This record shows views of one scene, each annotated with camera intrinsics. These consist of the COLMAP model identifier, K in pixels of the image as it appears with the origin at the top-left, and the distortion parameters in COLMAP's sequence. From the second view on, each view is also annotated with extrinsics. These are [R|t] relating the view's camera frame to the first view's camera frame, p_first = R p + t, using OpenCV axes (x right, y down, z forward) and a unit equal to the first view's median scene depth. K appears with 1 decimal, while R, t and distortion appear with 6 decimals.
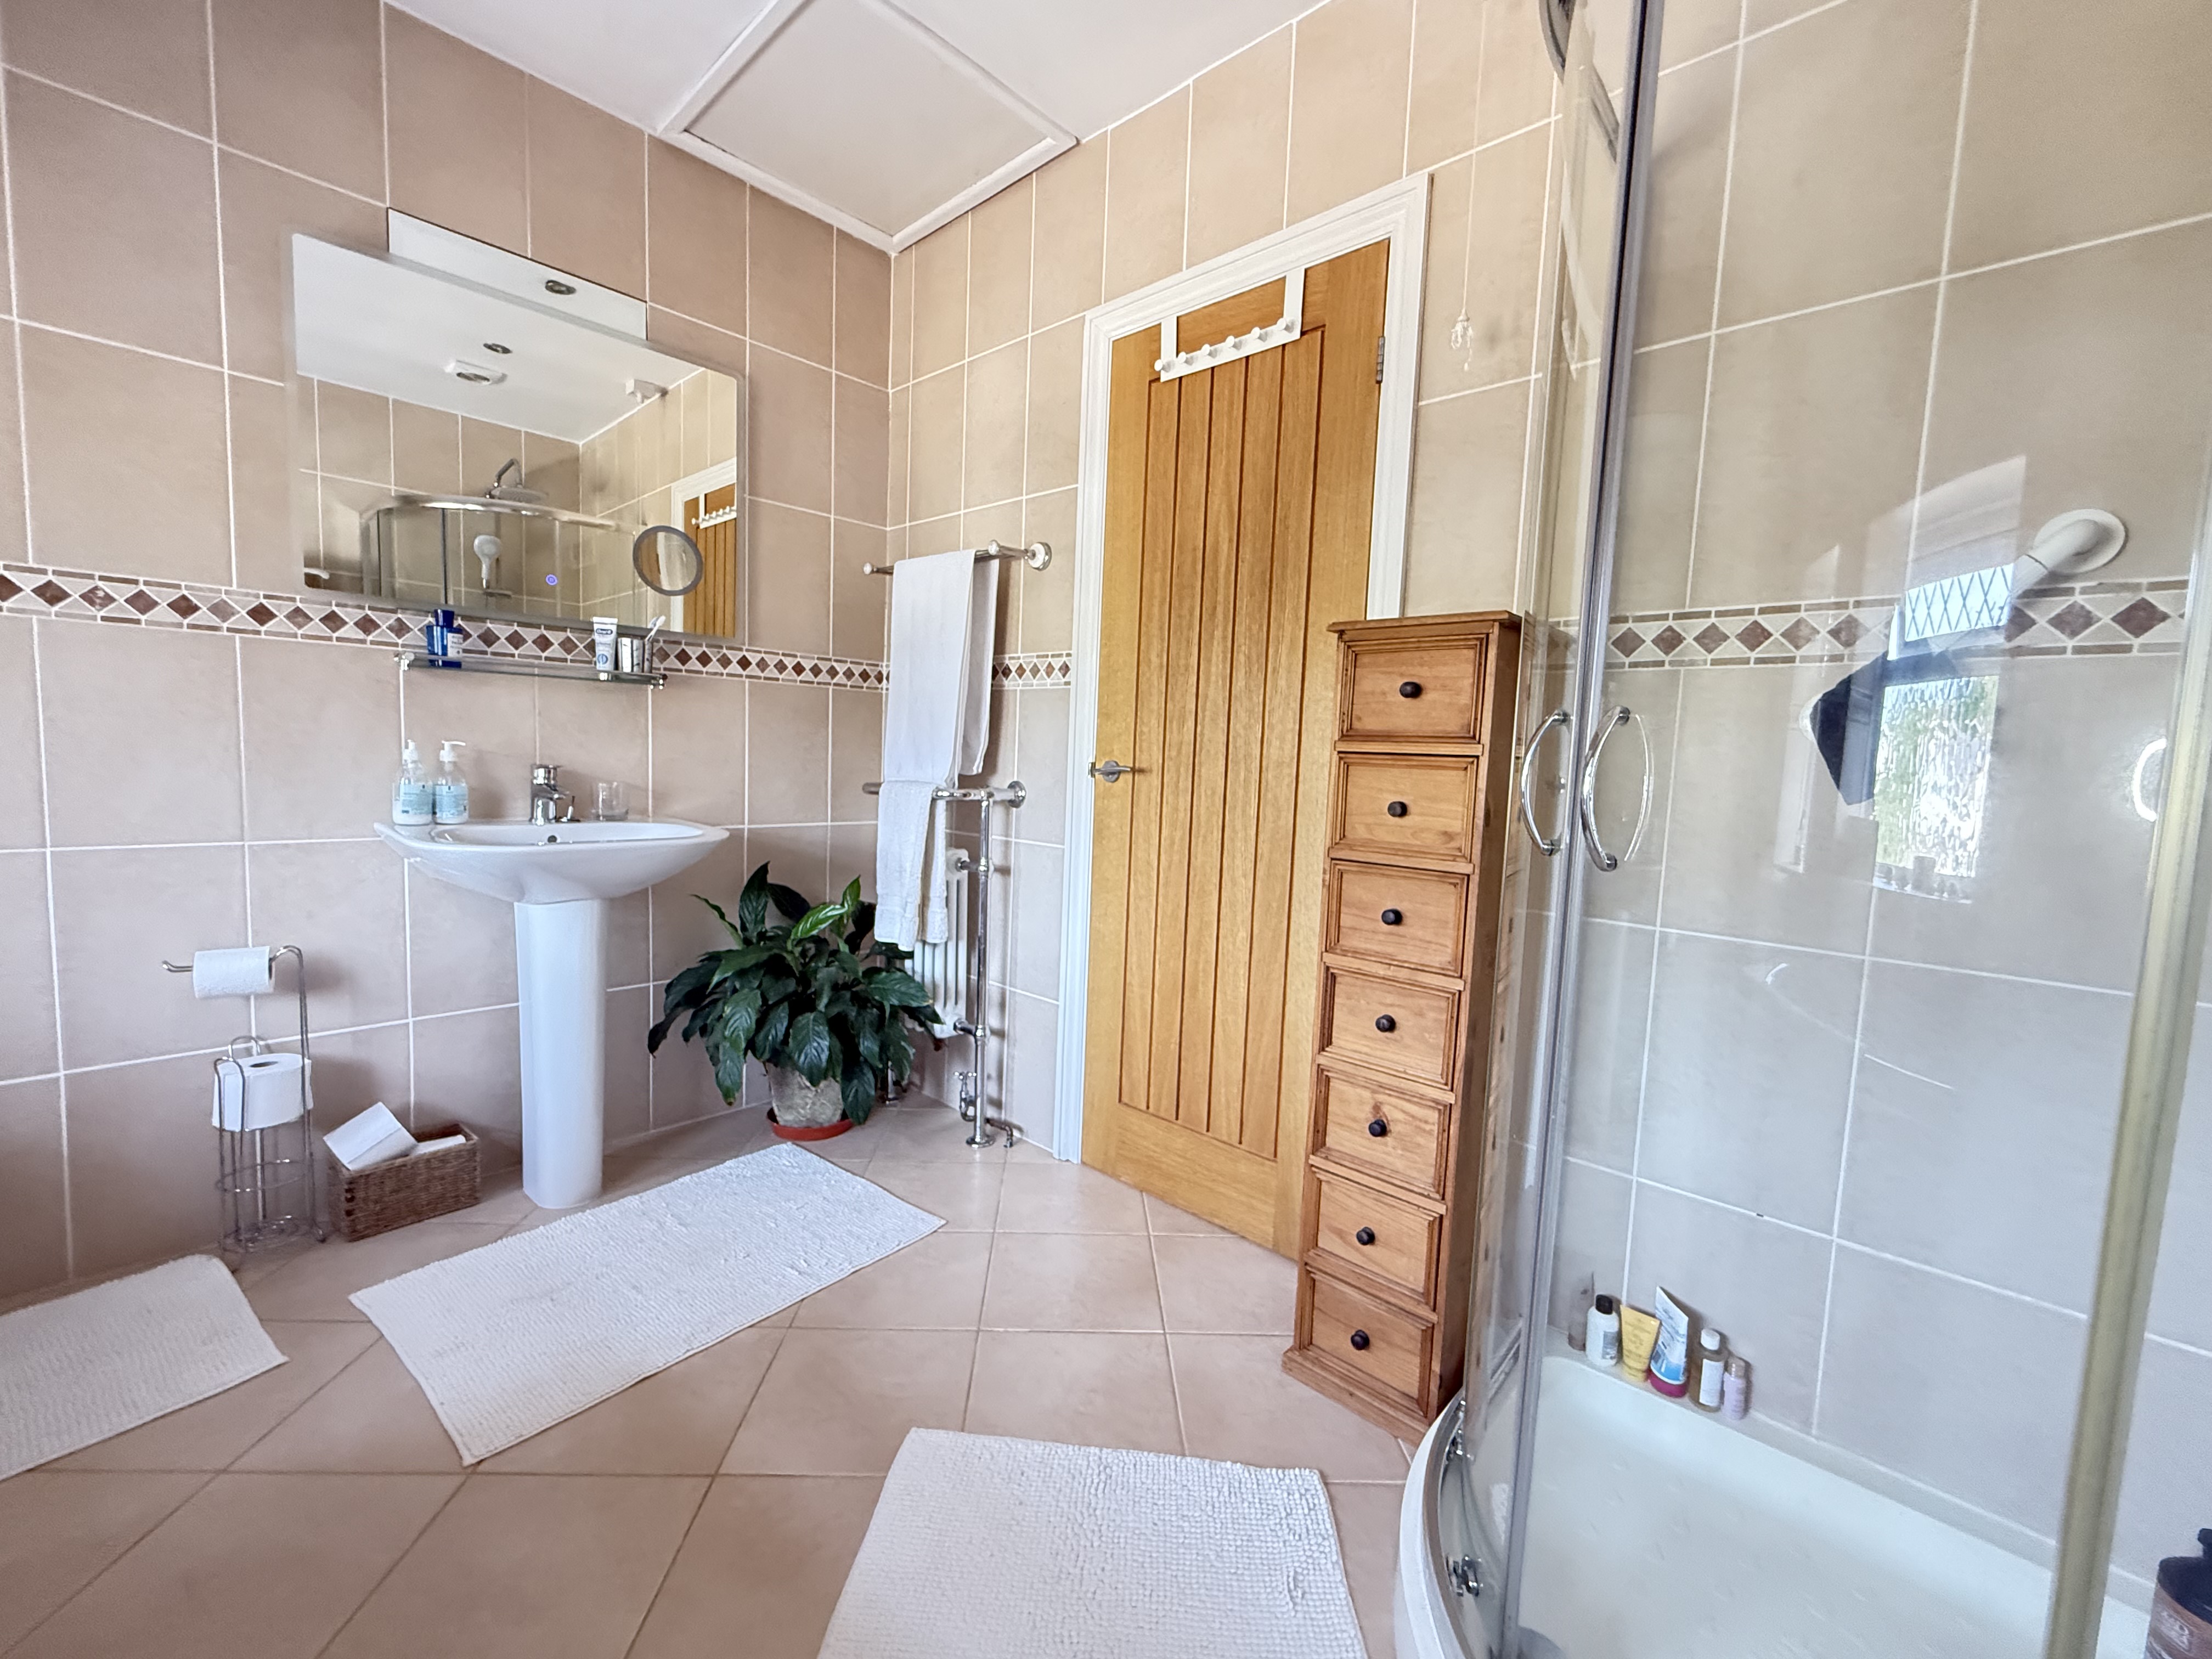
lens RADIAL K [[903.5, 0, 1098.7], [0, 903.5, 832.2], [0, 0, 1]] dist [-0.000402, 0.000174]
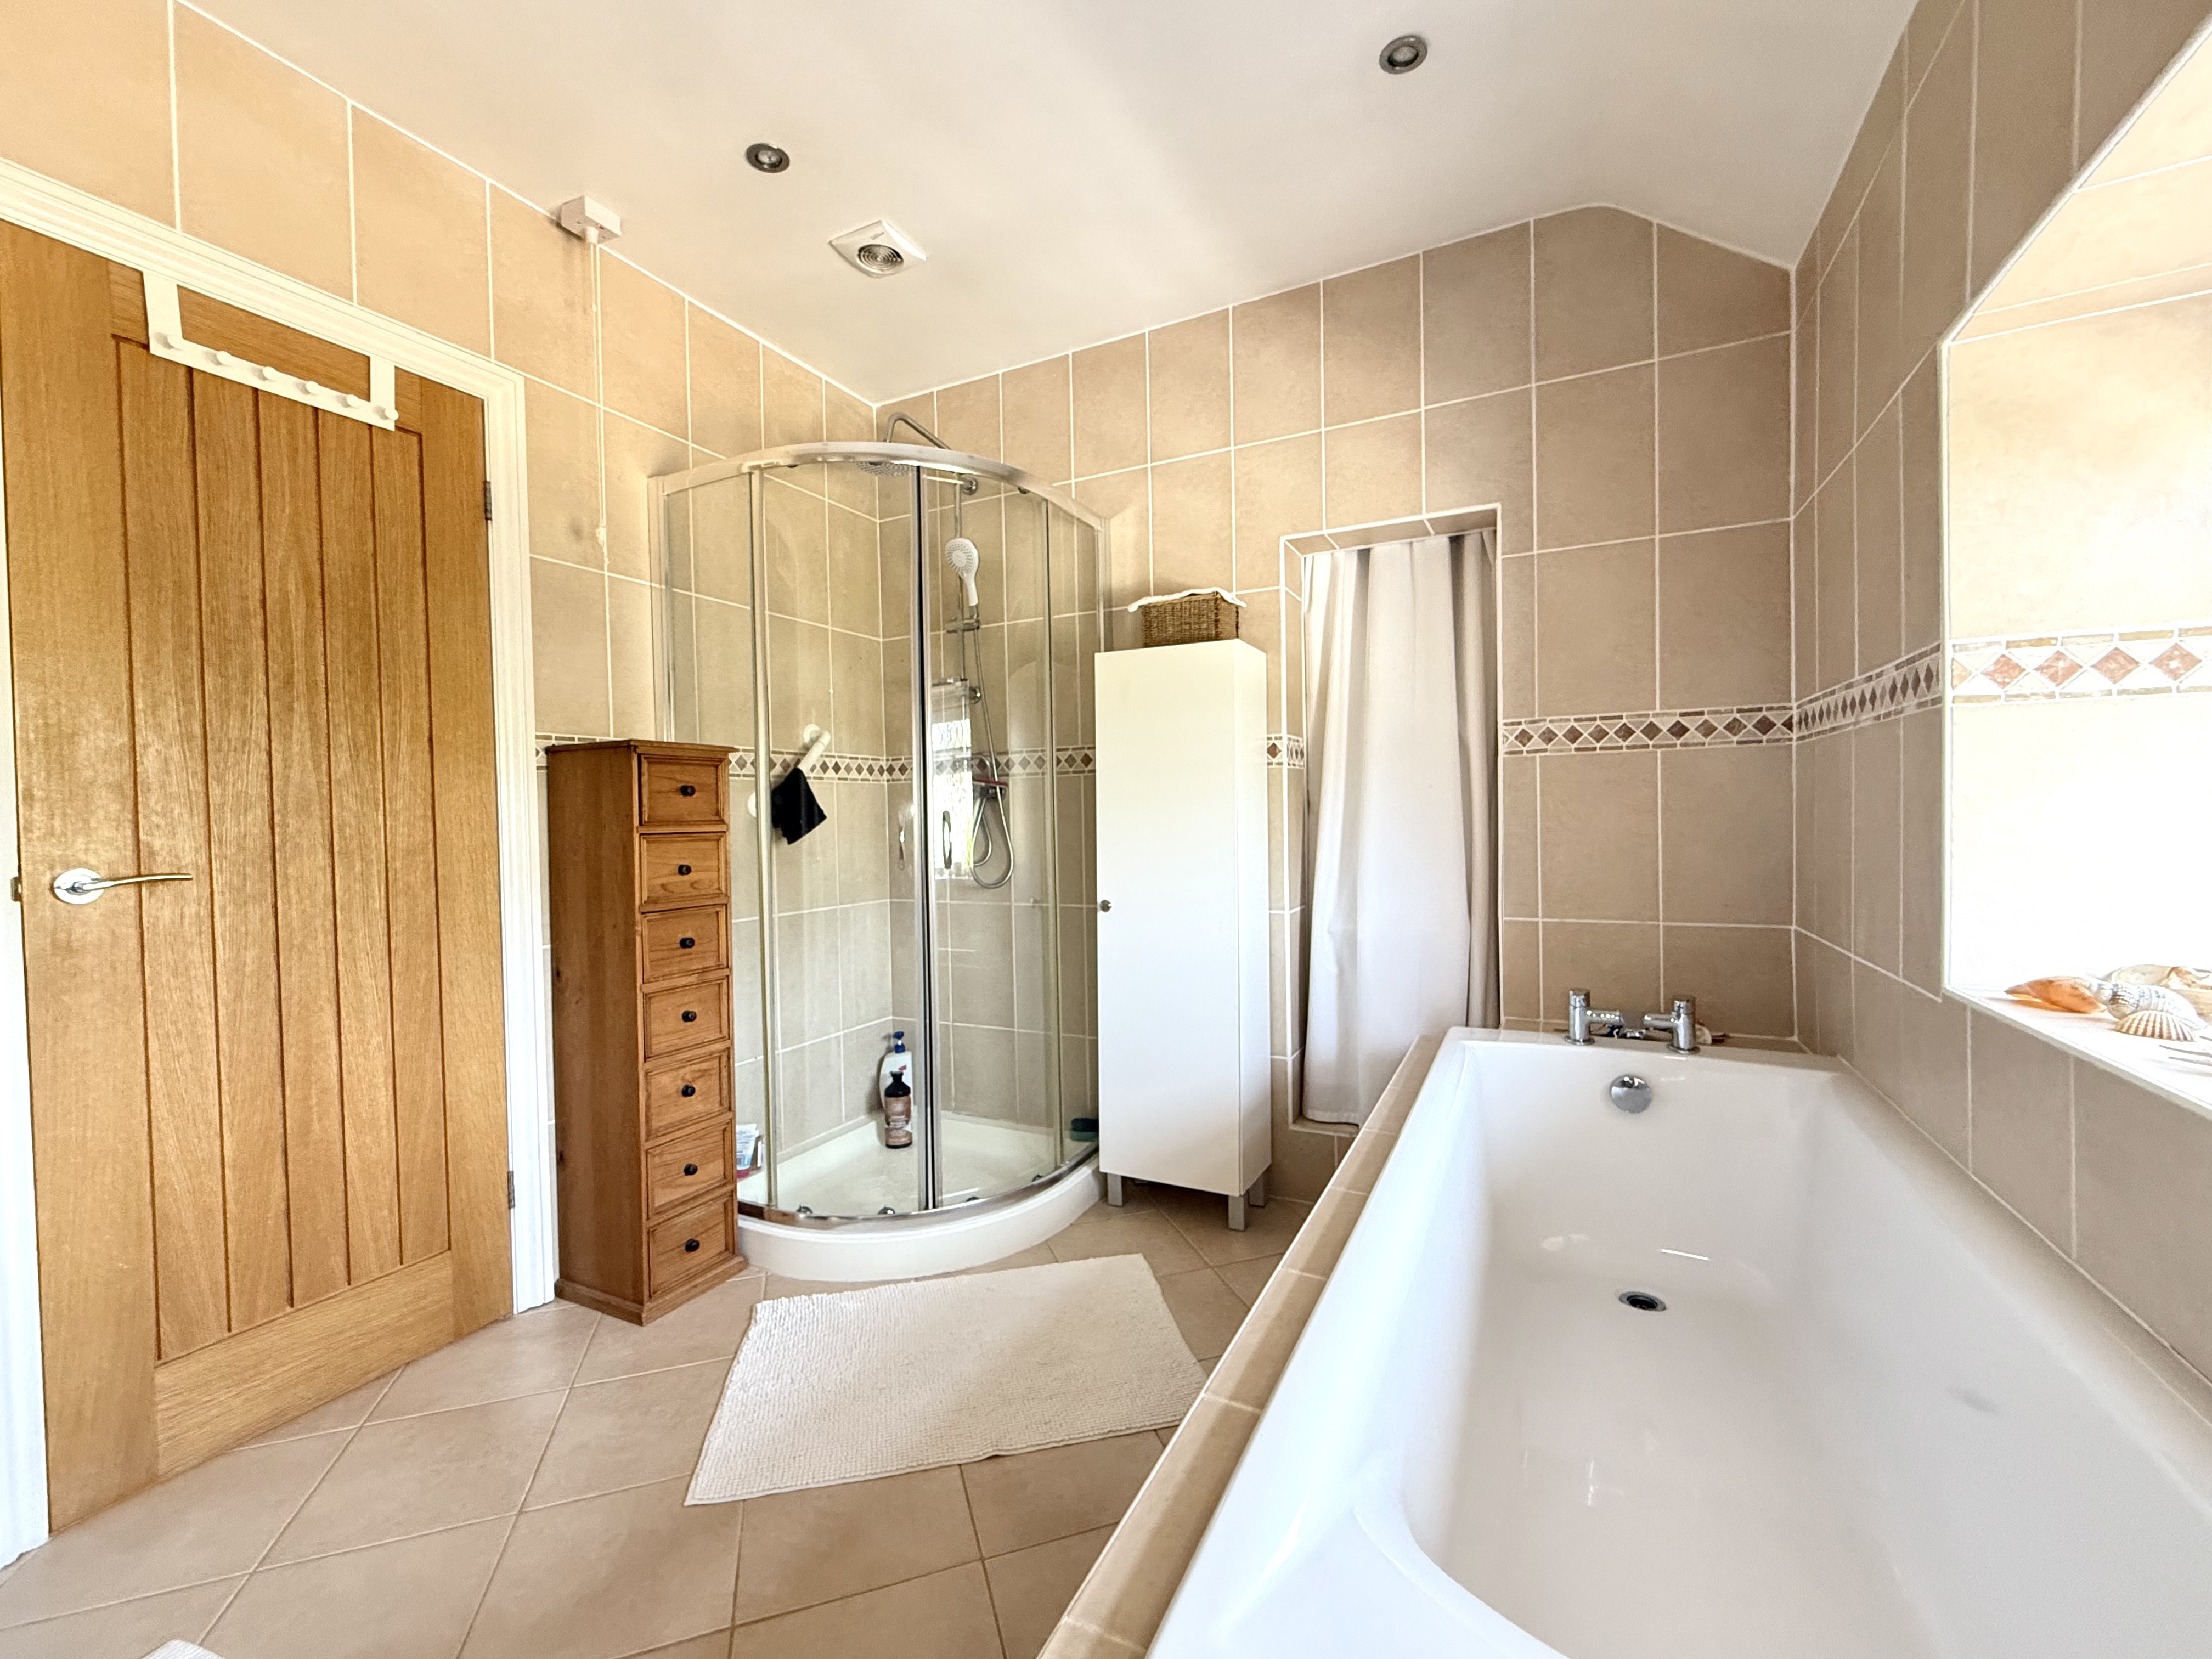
lens RADIAL K [[903.5, 0, 1103.2], [0, 903.5, 830.3], [0, 0, 1]] dist [-0.000402, 0.000174]
pose [[-0.269678, -0.053556, 0.961460, -0.945405], [0.091919, 0.992461, 0.081065, -0.108541], [-0.958554, 0.110237, -0.262722, 0.532592]]
